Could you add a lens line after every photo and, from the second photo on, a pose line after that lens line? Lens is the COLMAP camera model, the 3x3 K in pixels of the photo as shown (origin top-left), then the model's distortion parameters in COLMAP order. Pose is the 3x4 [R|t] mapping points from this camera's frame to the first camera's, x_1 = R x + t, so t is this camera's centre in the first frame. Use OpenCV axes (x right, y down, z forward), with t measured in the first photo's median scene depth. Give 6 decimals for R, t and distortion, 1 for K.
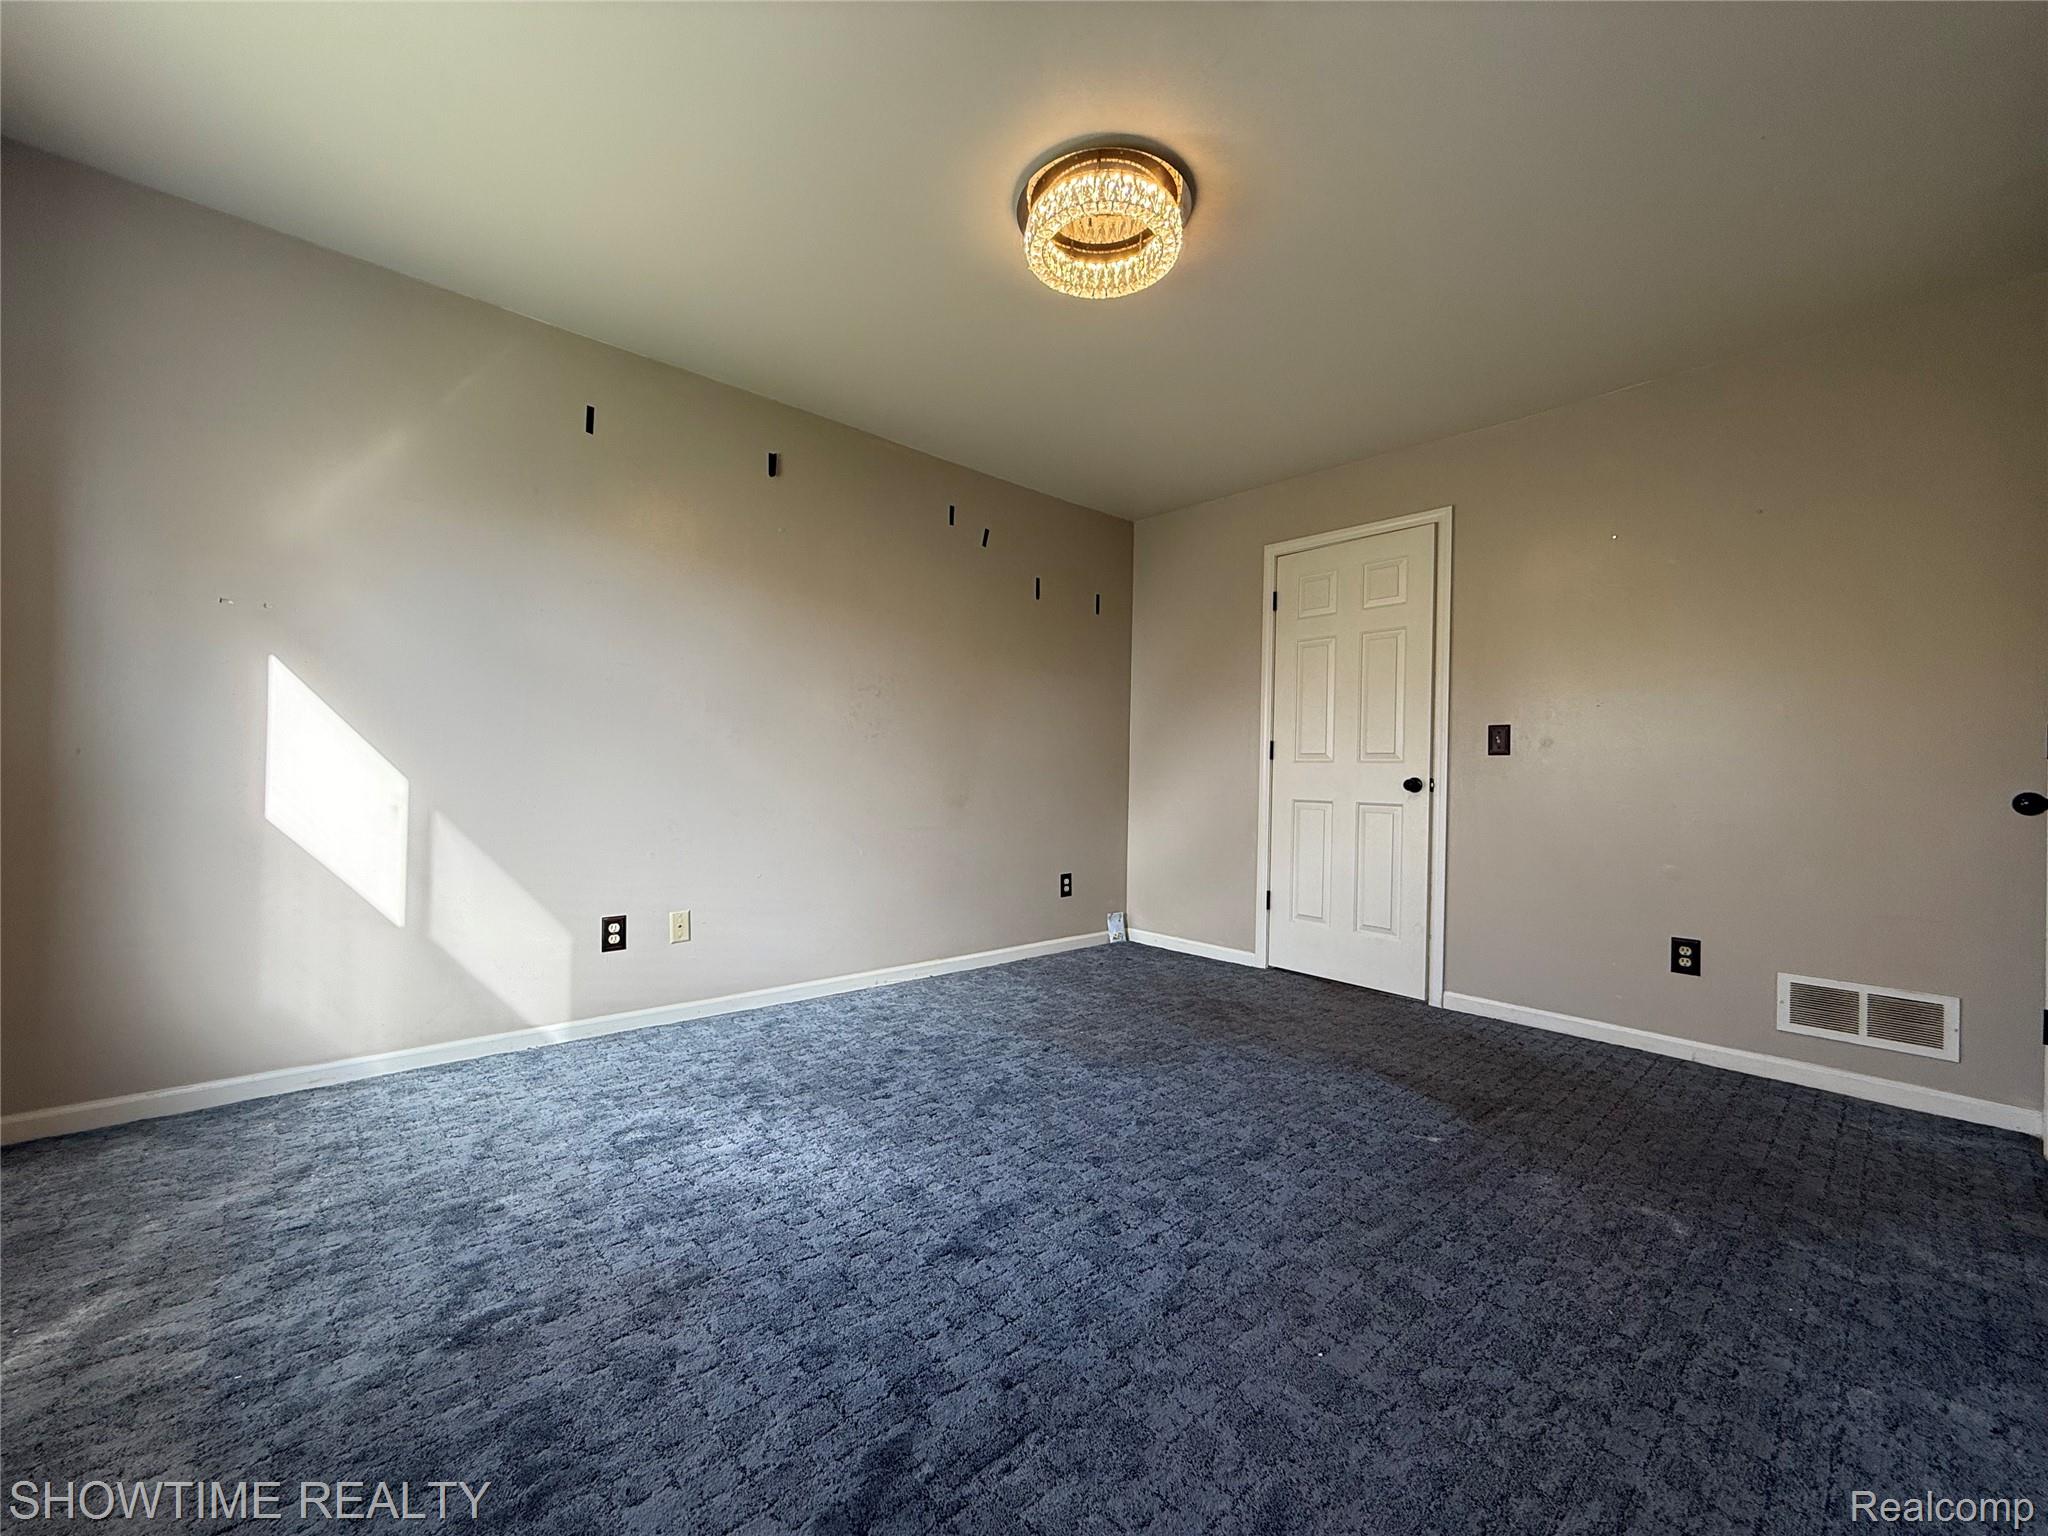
lens RADIAL K [[817.1, 0, 1024.0], [0, 817.1, 768.0], [0, 0, 1]] dist [0.000060, 0.000036]
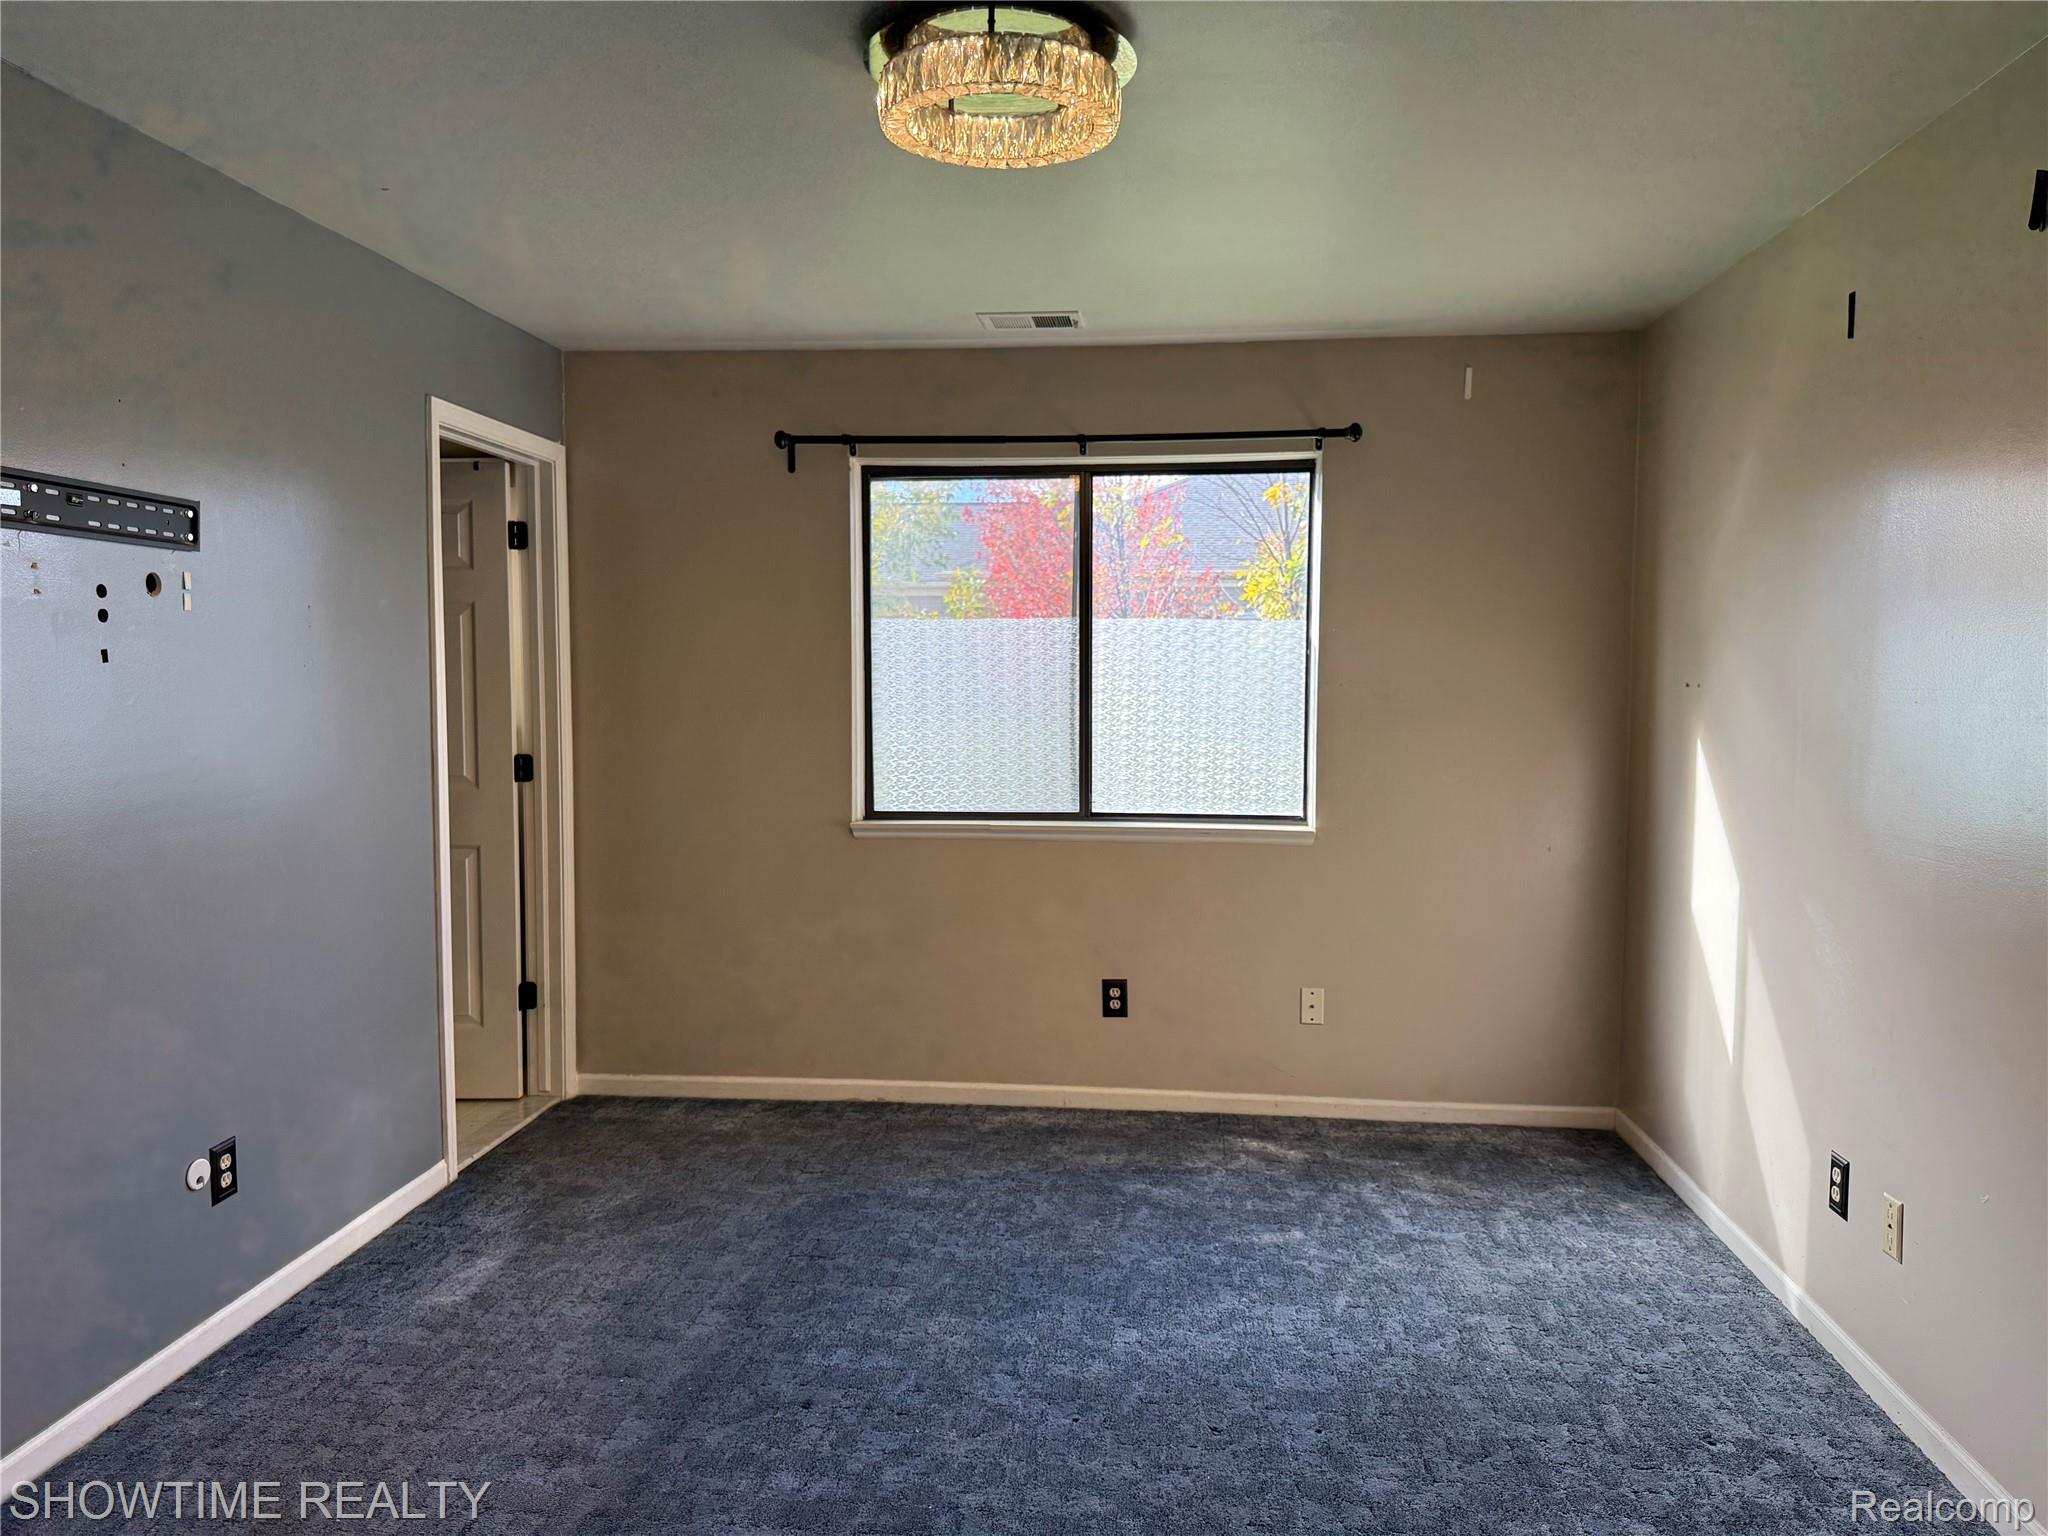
lens RADIAL K [[1430.5, 0, 1024.0], [0, 1430.5, 768.0], [0, 0, 1]] dist [0.008661, -0.000368]
pose [[-0.742109, 0.021804, -0.669925, 1.026461], [-0.014764, 0.998697, 0.048859, -0.235191], [0.670117, 0.046149, -0.740819, 2.238986]]
